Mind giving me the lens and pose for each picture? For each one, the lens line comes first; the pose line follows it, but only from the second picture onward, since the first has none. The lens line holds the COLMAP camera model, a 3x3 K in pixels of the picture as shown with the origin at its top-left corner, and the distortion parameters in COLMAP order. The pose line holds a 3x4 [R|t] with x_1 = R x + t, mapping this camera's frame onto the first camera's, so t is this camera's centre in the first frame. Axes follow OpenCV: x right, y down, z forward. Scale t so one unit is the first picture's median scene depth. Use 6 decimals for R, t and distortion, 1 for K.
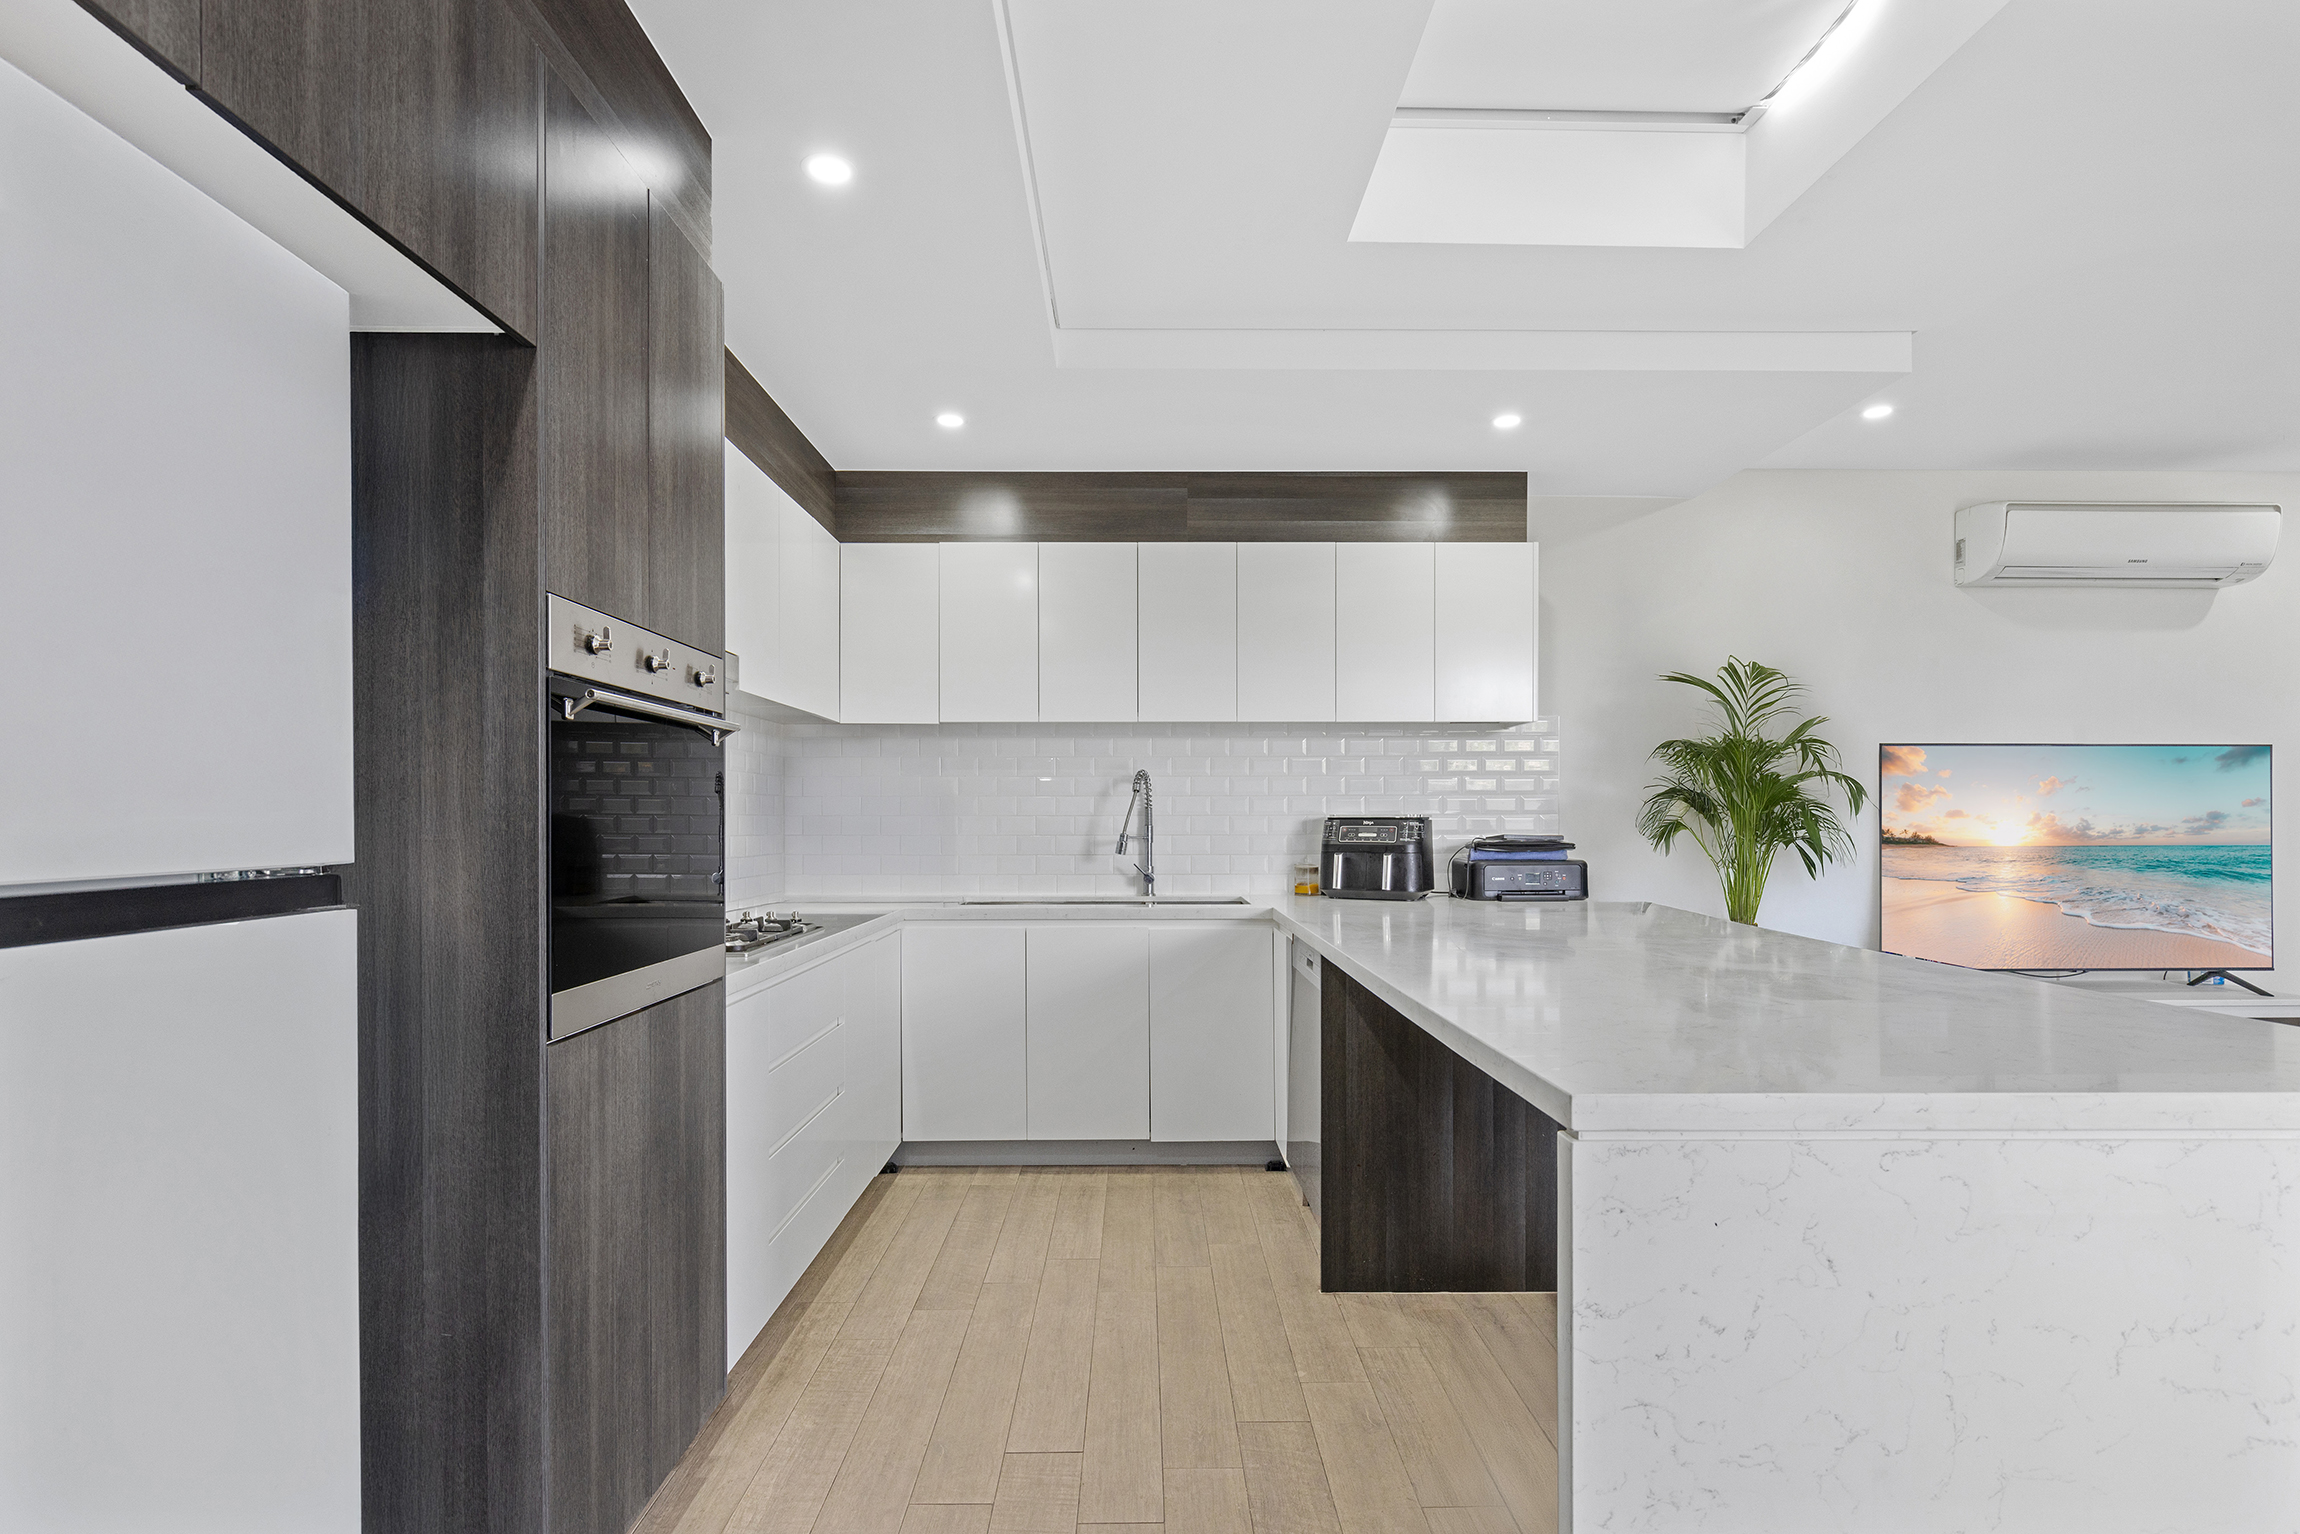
lens RADIAL K [[1091.0, 0, 1148.6], [0, 1091.0, 821.7], [0, 0, 1]] dist [-0.000095, 0.000108]
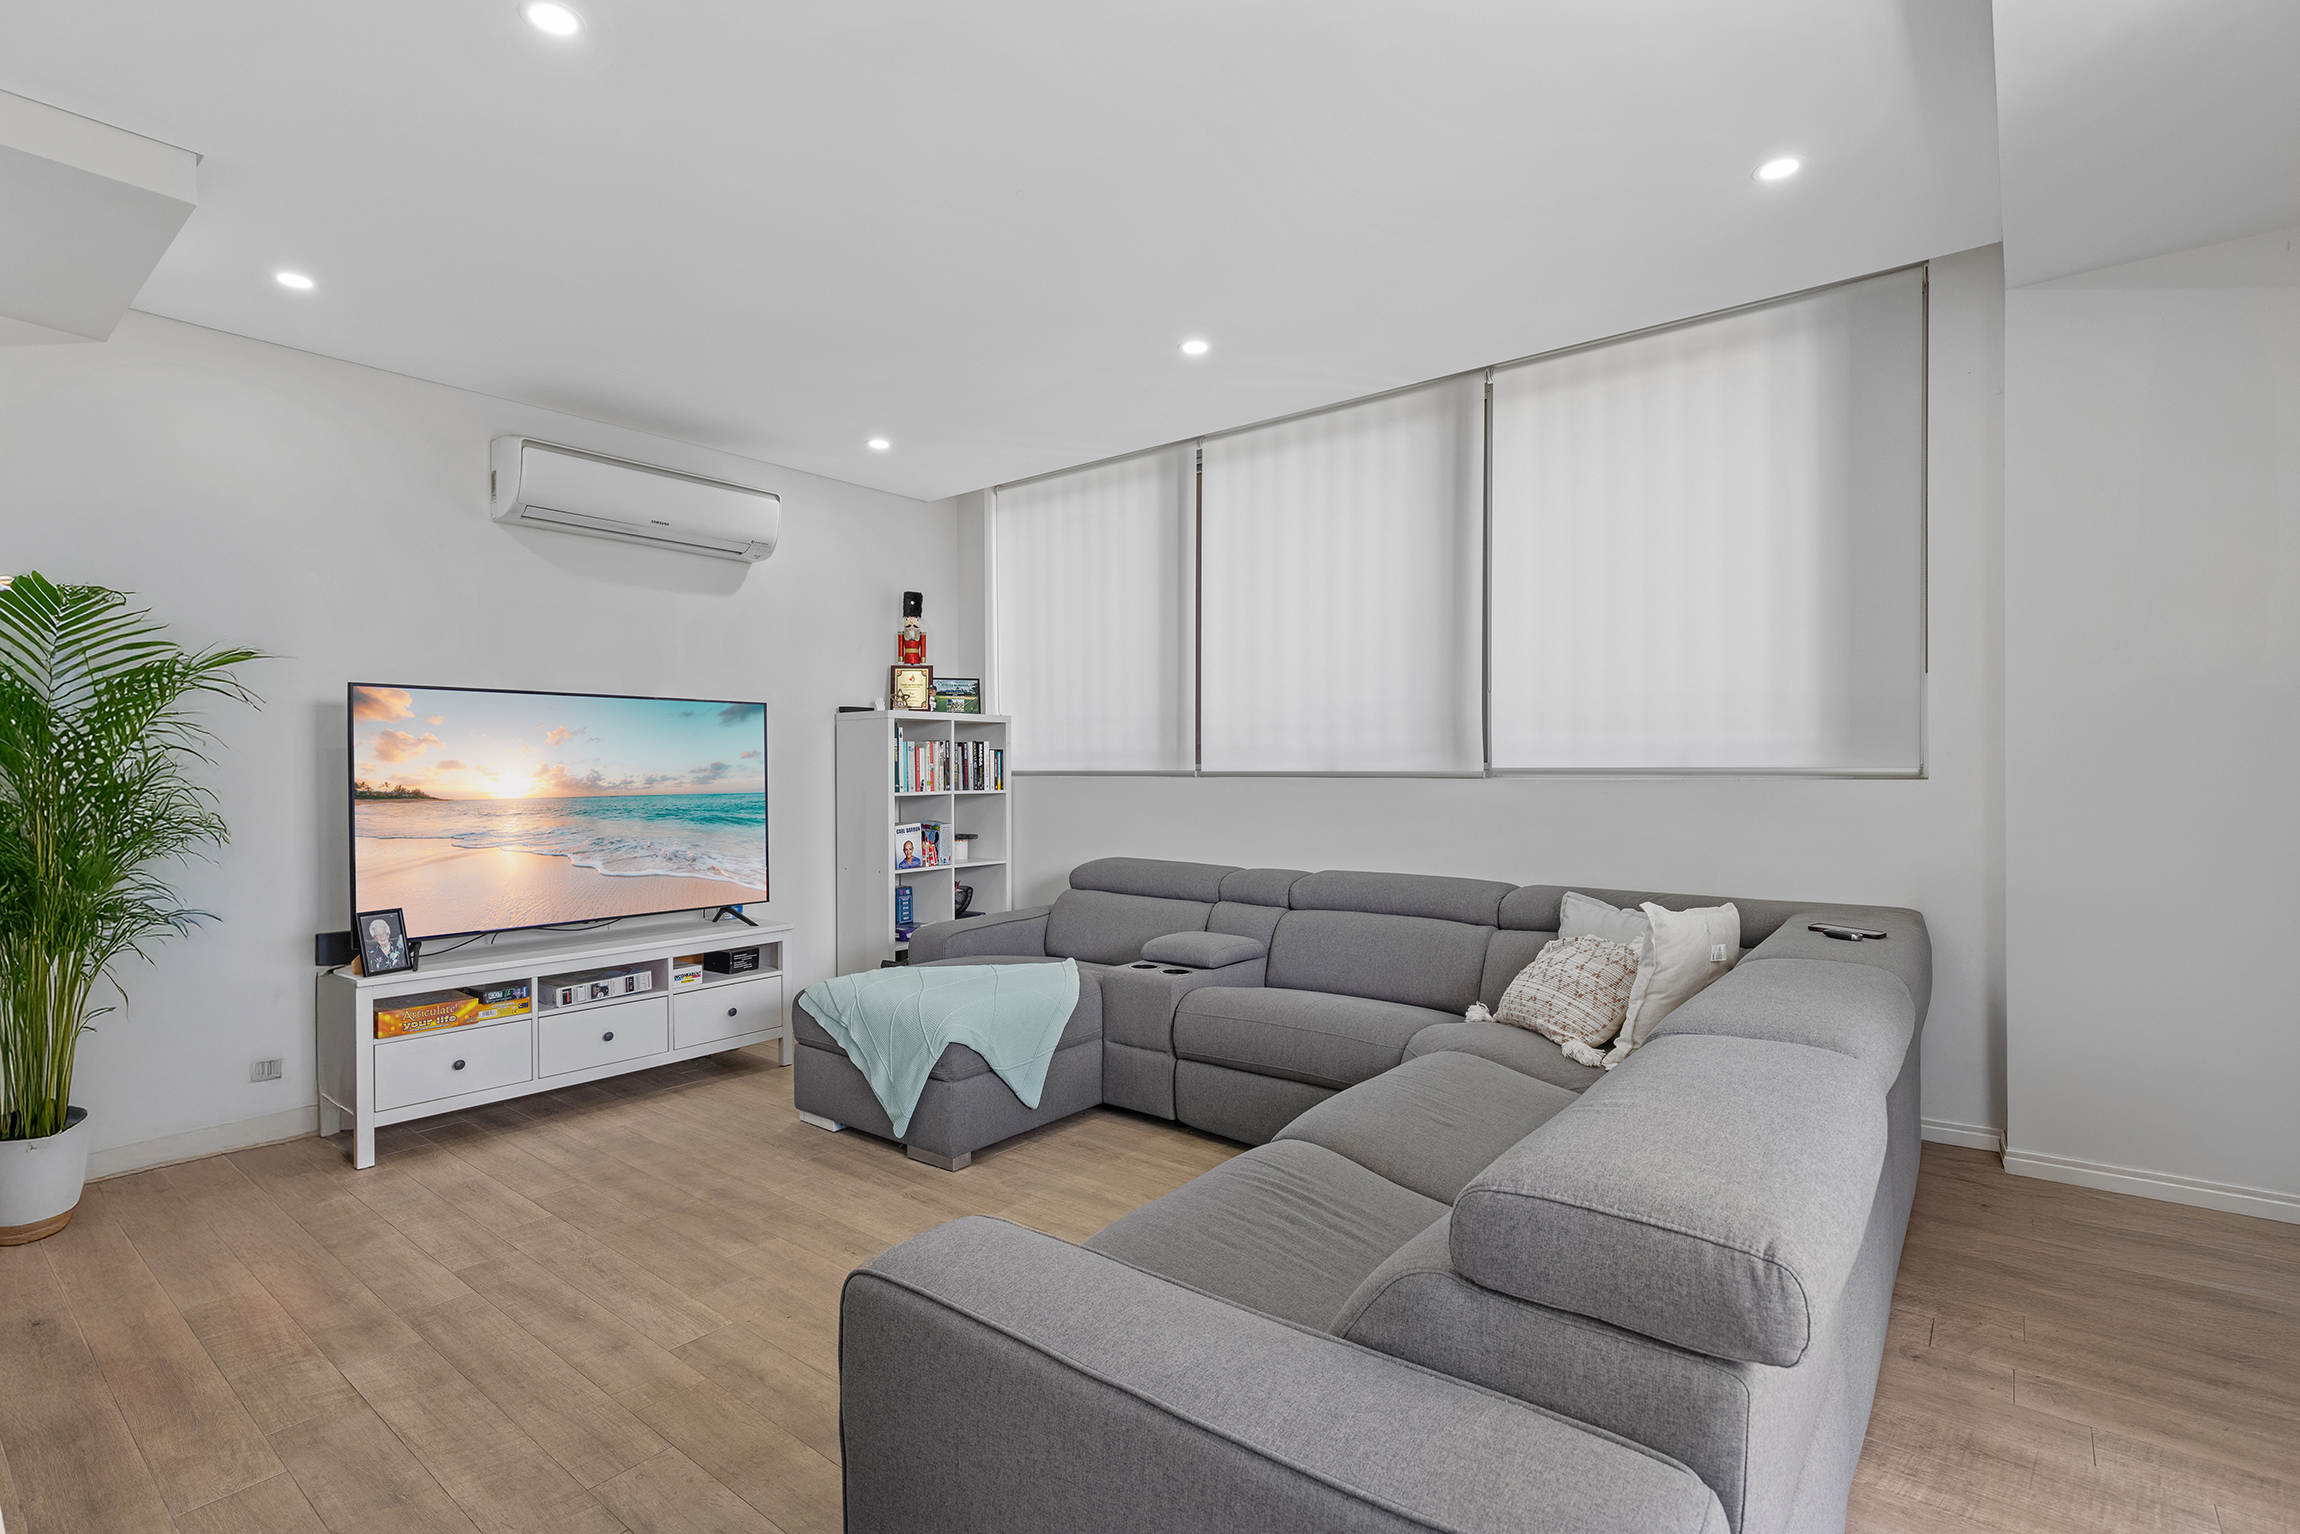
lens RADIAL K [[1083.4, 0, 1150.0], [0, 1083.4, 767.0], [0, 0, 1]] dist [0.002085, 0.000720]
pose [[0.632637, -0.000731, 0.774449, 0.416465], [0.005872, 0.999975, -0.003853, 0.001786], [-0.774427, 0.006985, 0.632625, -0.023947]]
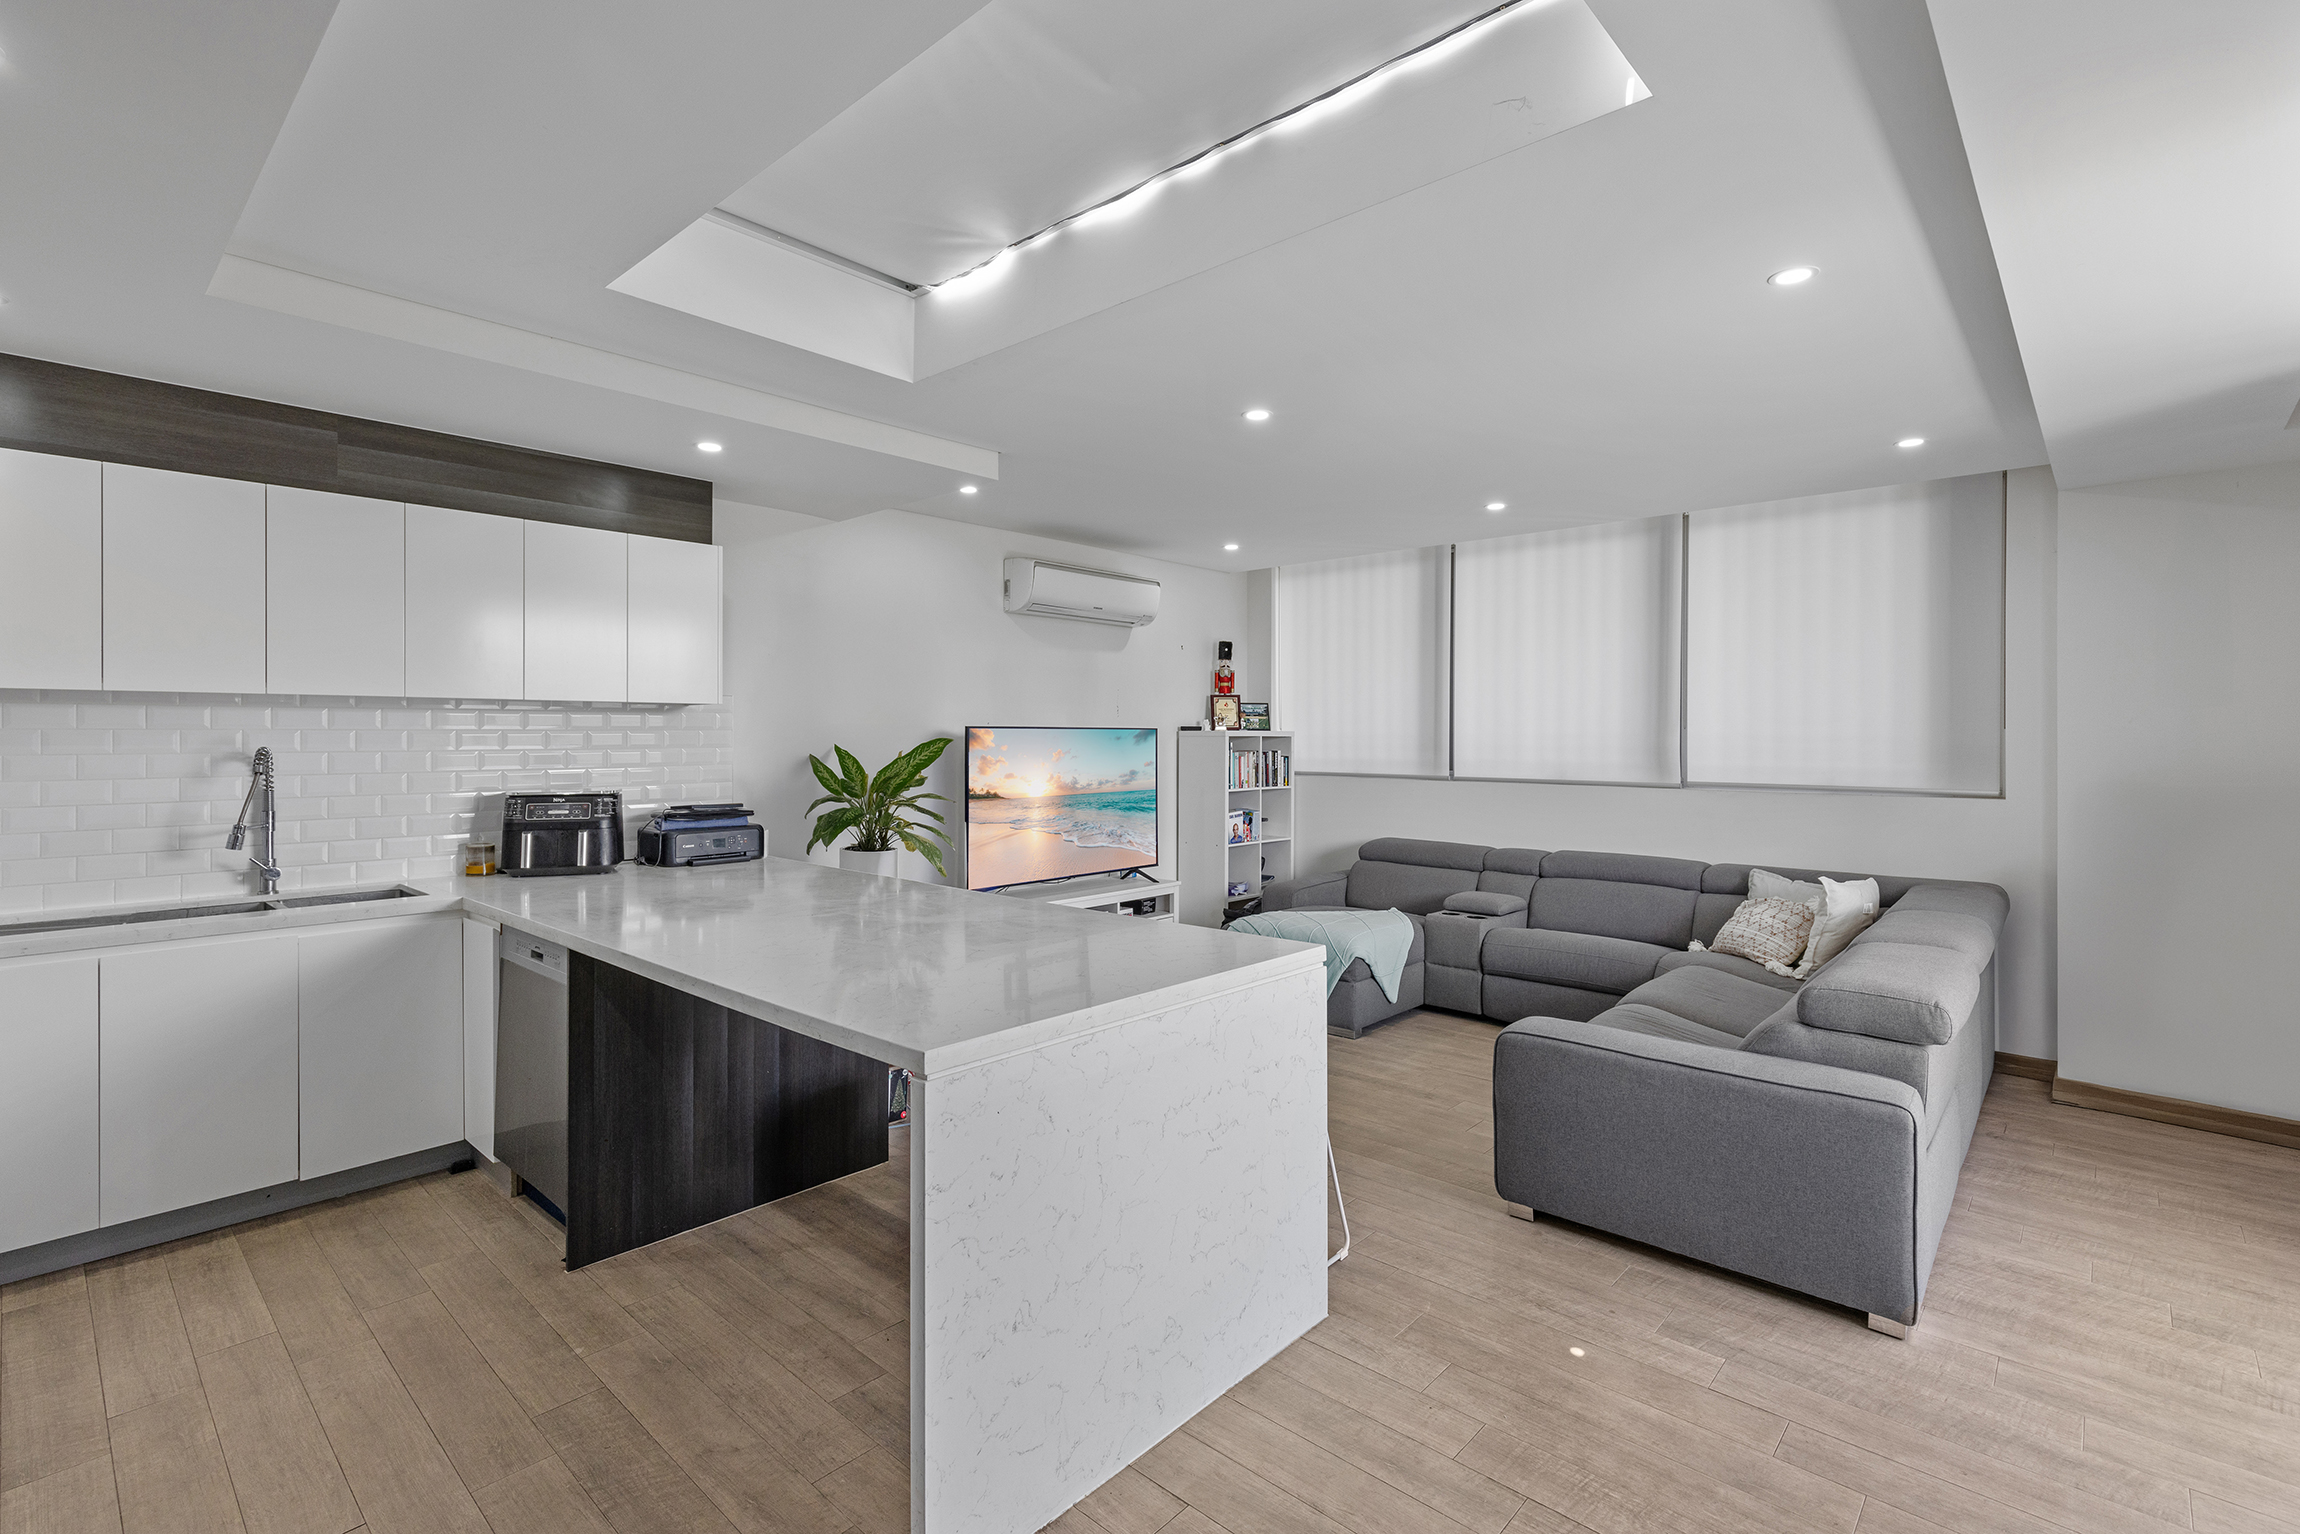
lens RADIAL K [[1048.7, 0, 1146.5], [0, 1048.7, 730.7], [0, 0, 1]] dist [0.011633, -0.000508]
pose [[0.682980, 0.007896, 0.730395, -0.139529], [-0.001595, 0.999955, -0.009319, -0.054483], [-0.730436, 0.005200, 0.682962, -0.069031]]
